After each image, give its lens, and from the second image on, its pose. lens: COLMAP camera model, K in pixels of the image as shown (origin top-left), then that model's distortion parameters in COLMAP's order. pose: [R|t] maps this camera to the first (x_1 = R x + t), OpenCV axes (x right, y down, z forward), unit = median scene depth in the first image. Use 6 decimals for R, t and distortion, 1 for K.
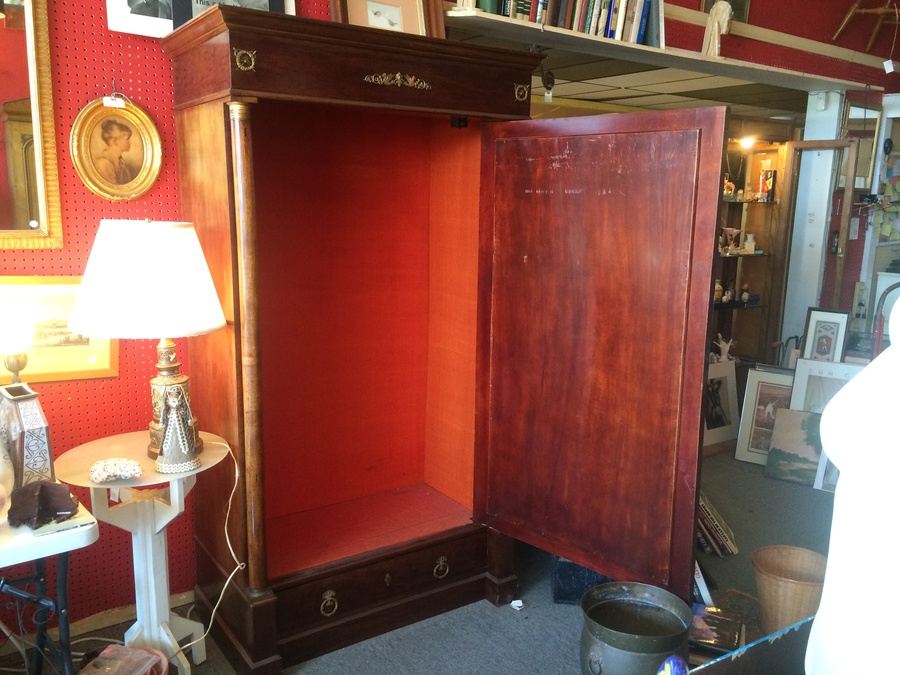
lens RADIAL K [[766.6, 0, 450.0], [0, 766.6, 337.5], [0, 0, 1]] dist [0.081457, -0.116639]
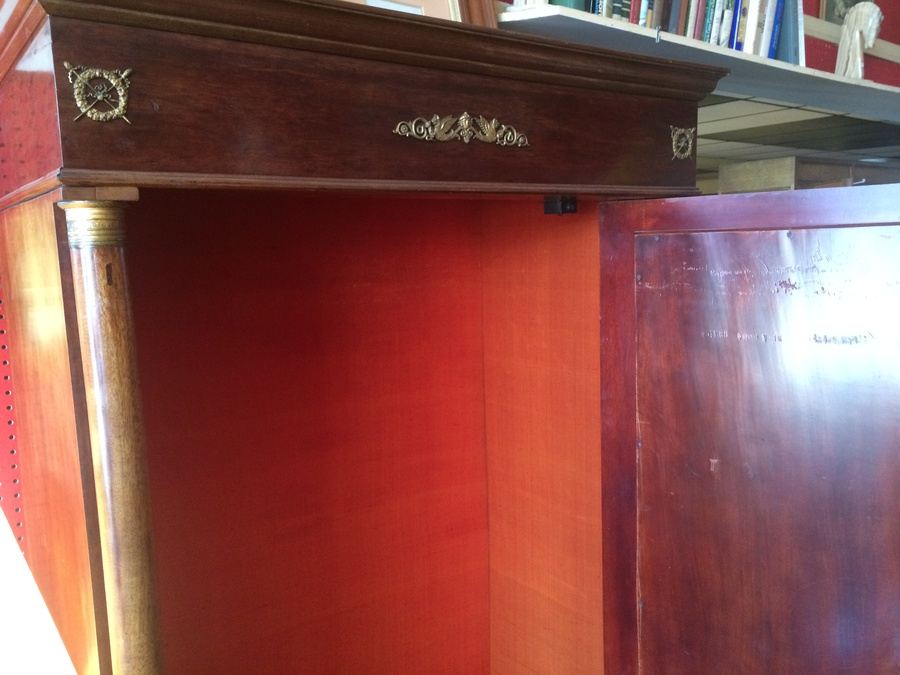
lens RADIAL K [[766.6, 0, 450.0], [0, 766.6, 337.5], [0, 0, 1]] dist [0.081457, -0.116639]
pose [[0.997771, -0.052608, 0.041054, -0.094397], [0.055007, 0.996701, -0.059675, -0.170917], [-0.037779, 0.061801, 0.997373, 0.514715]]
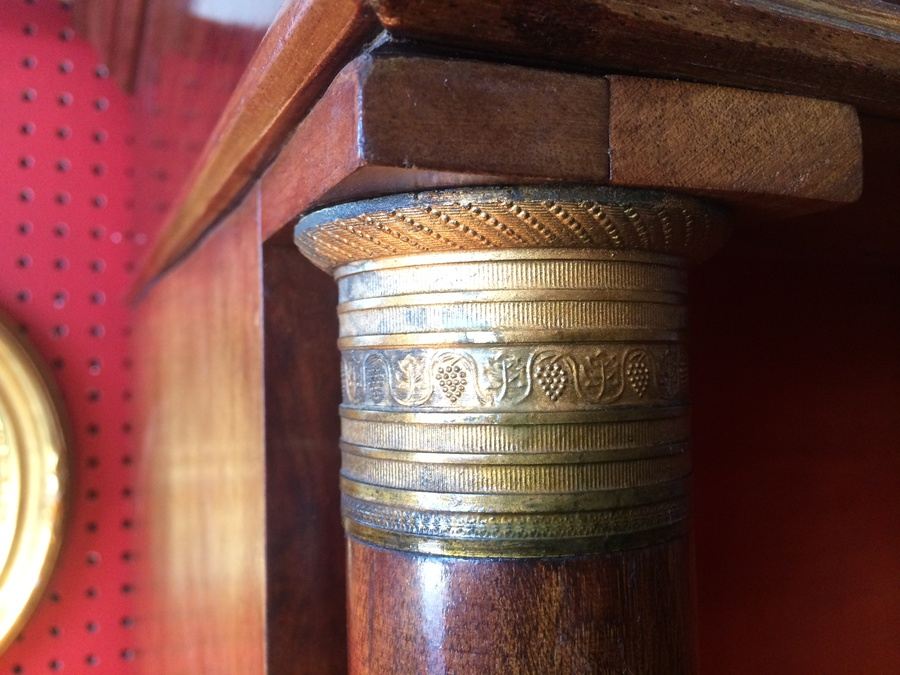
lens RADIAL K [[766.6, 0, 450.0], [0, 766.6, 337.5], [0, 0, 1]] dist [0.081457, -0.116639]
pose [[0.986232, -0.030817, -0.162473, -0.226910], [-0.003631, 0.978211, -0.207582, -0.239815], [0.165330, 0.205314, 0.964631, 0.802590]]
